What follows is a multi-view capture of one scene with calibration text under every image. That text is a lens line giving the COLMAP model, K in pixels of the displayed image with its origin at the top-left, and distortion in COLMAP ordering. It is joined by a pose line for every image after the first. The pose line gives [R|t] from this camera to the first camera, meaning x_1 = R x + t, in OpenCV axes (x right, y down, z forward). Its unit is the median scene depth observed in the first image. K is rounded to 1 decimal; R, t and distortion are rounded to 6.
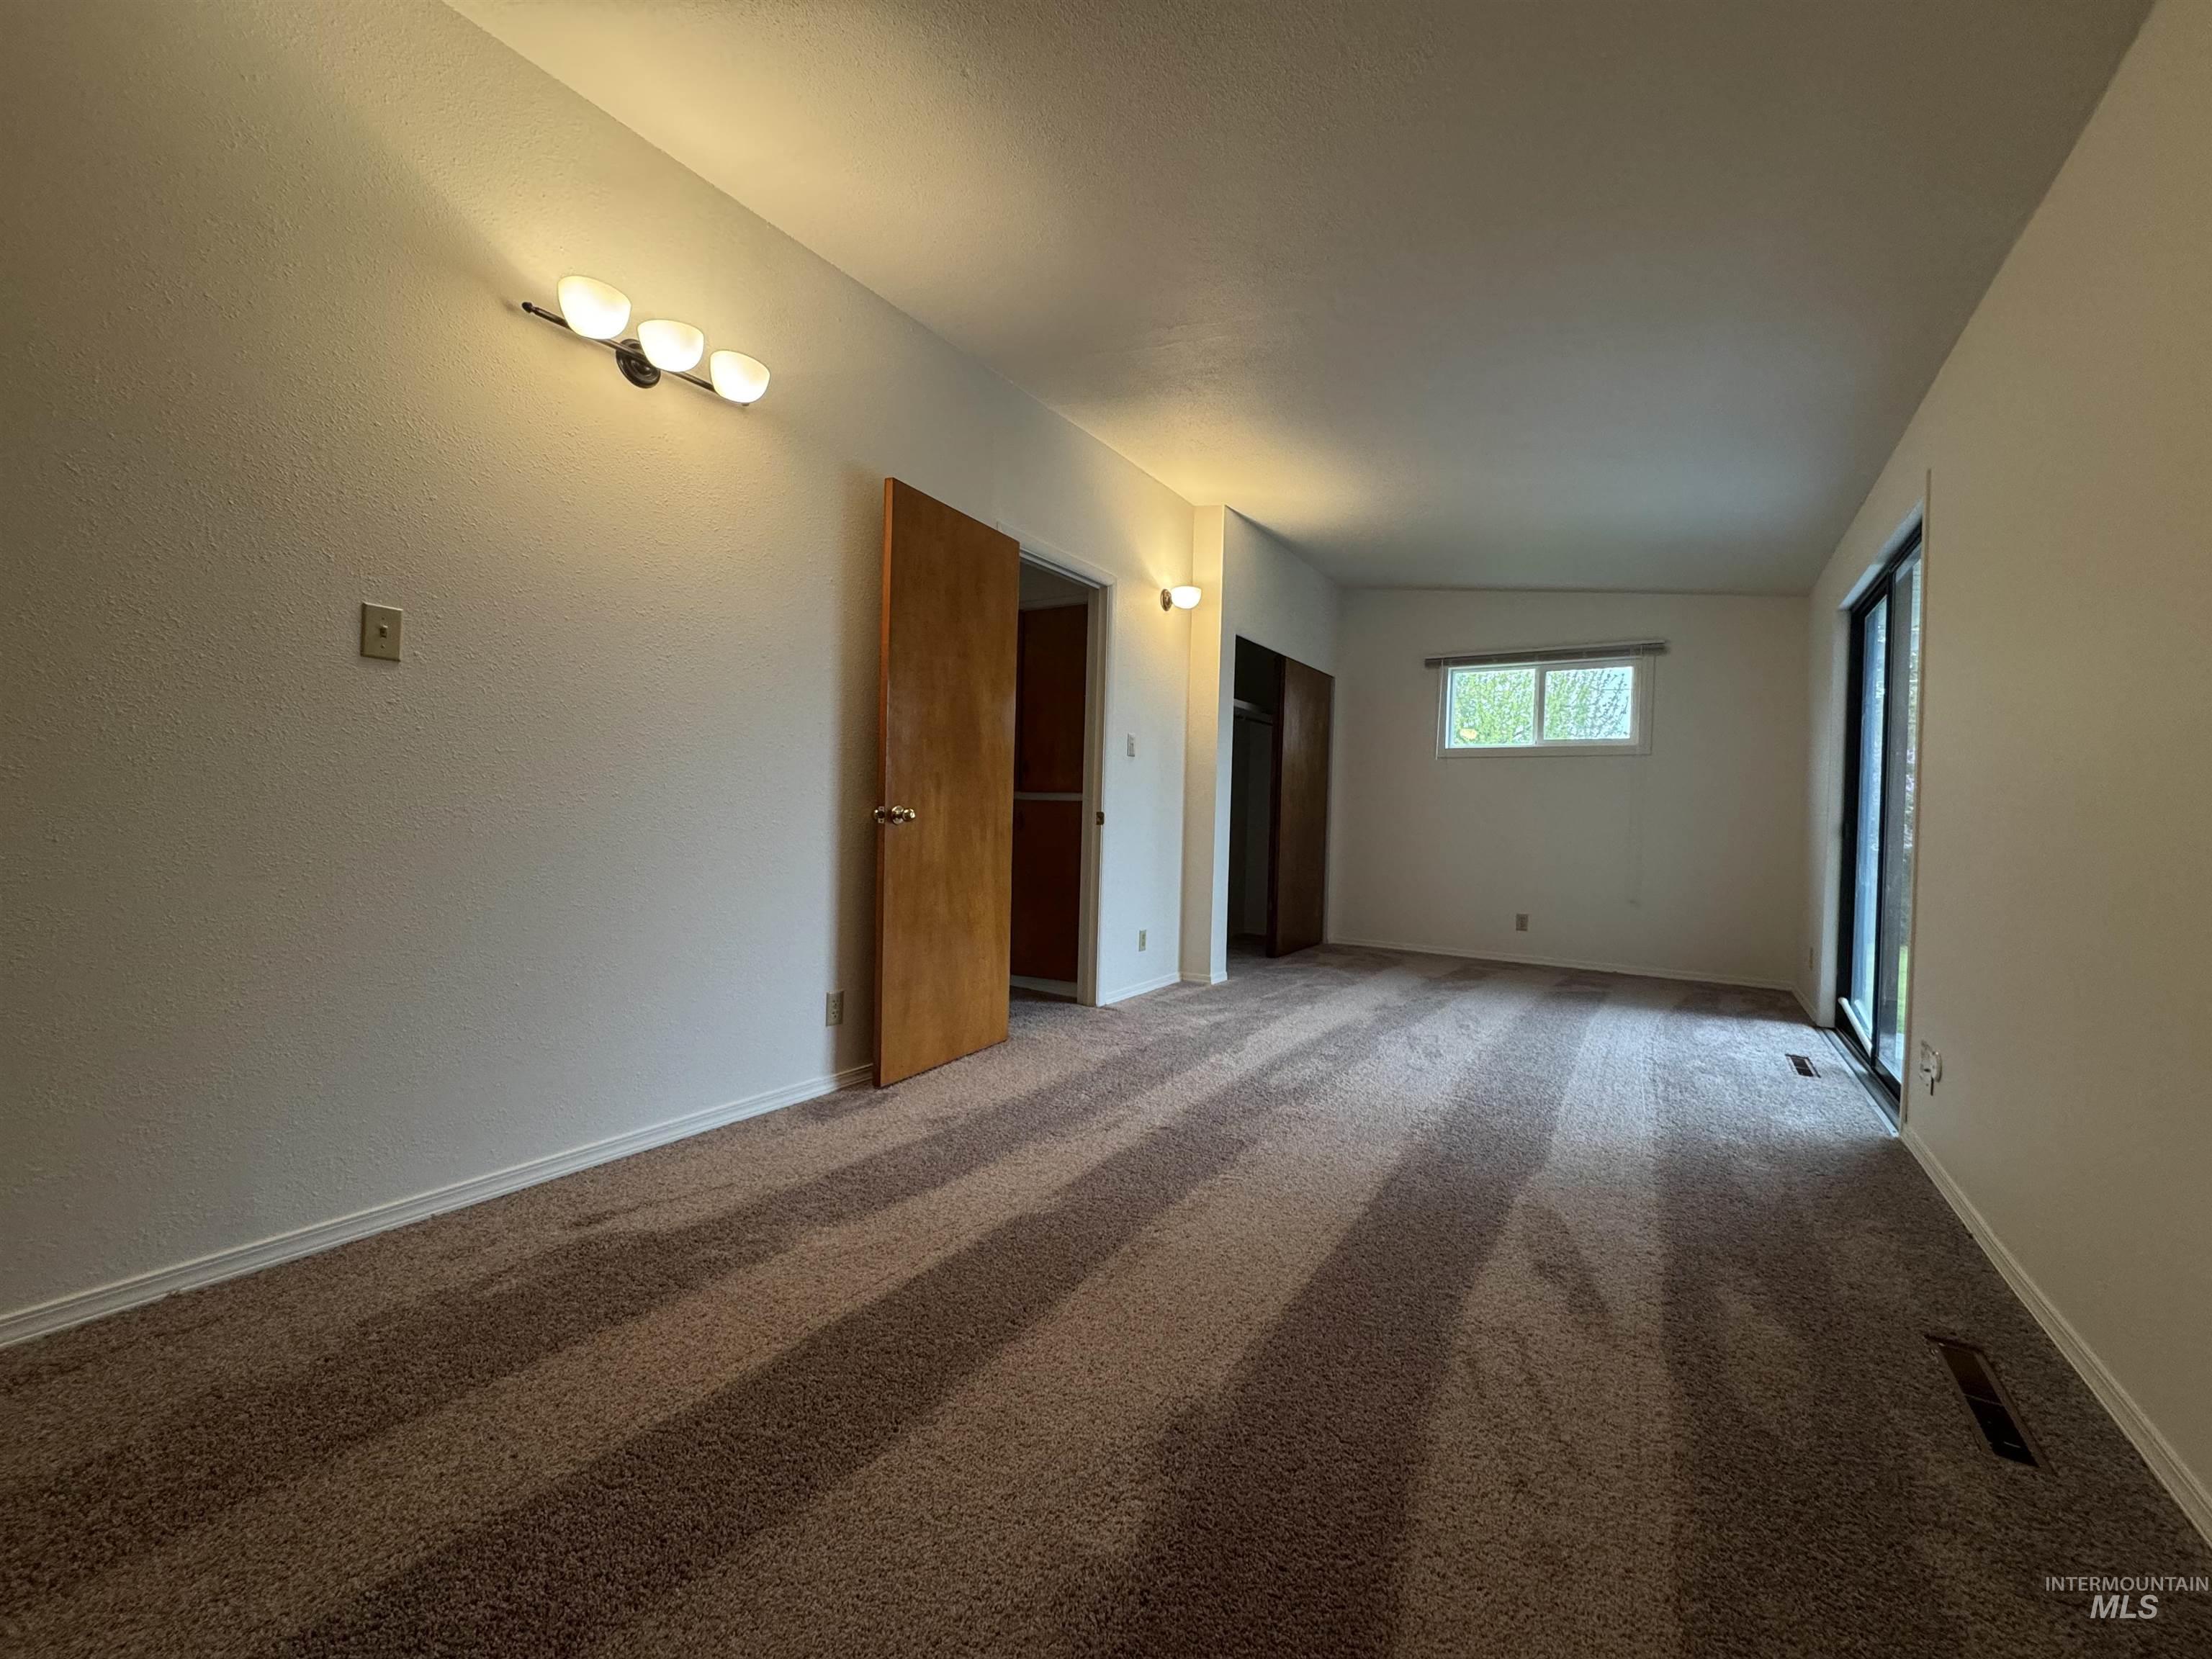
lens RADIAL K [[875.8, 0, 1115.4], [0, 875.8, 827.0], [0, 0, 1]] dist [-0.002477, 0.000211]
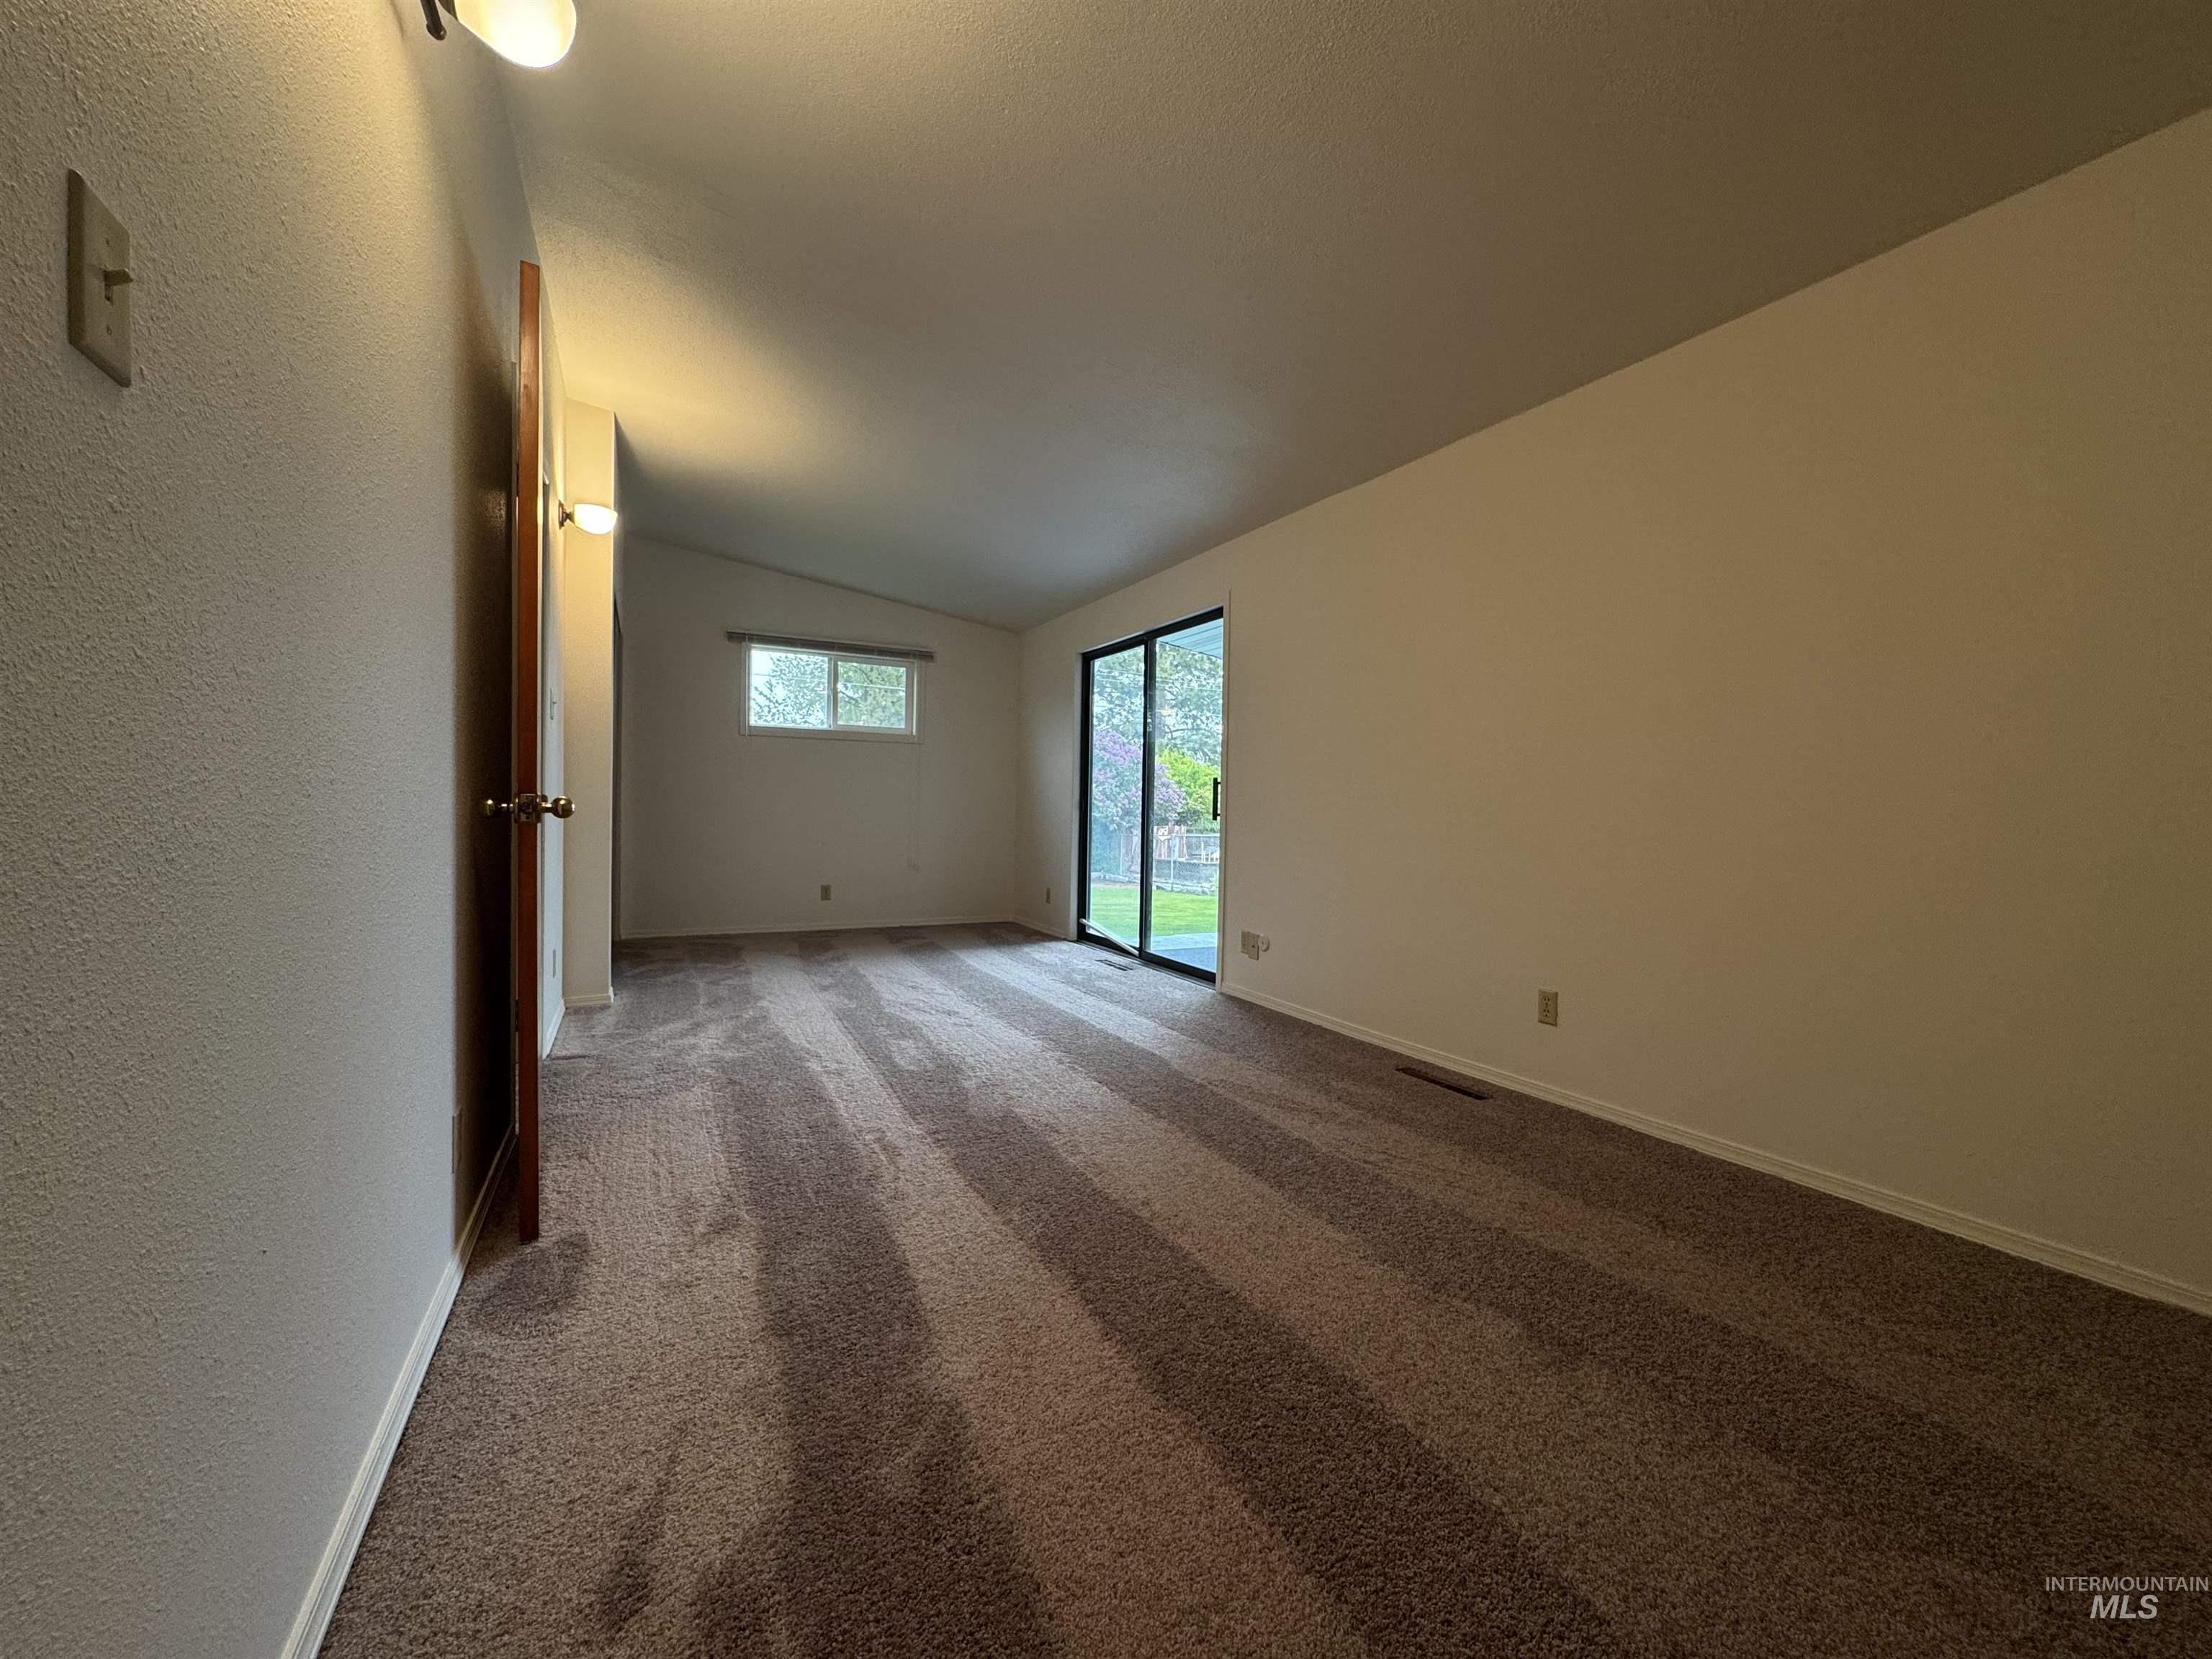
lens RADIAL K [[875.8, 0, 1102.2], [0, 875.8, 826.7], [0, 0, 1]] dist [-0.002477, 0.000211]
pose [[0.506201, -0.036186, 0.861656, -0.577980], [0.008315, 0.999278, 0.037081, -0.018926], [-0.862375, -0.011605, 0.506137, 0.320581]]
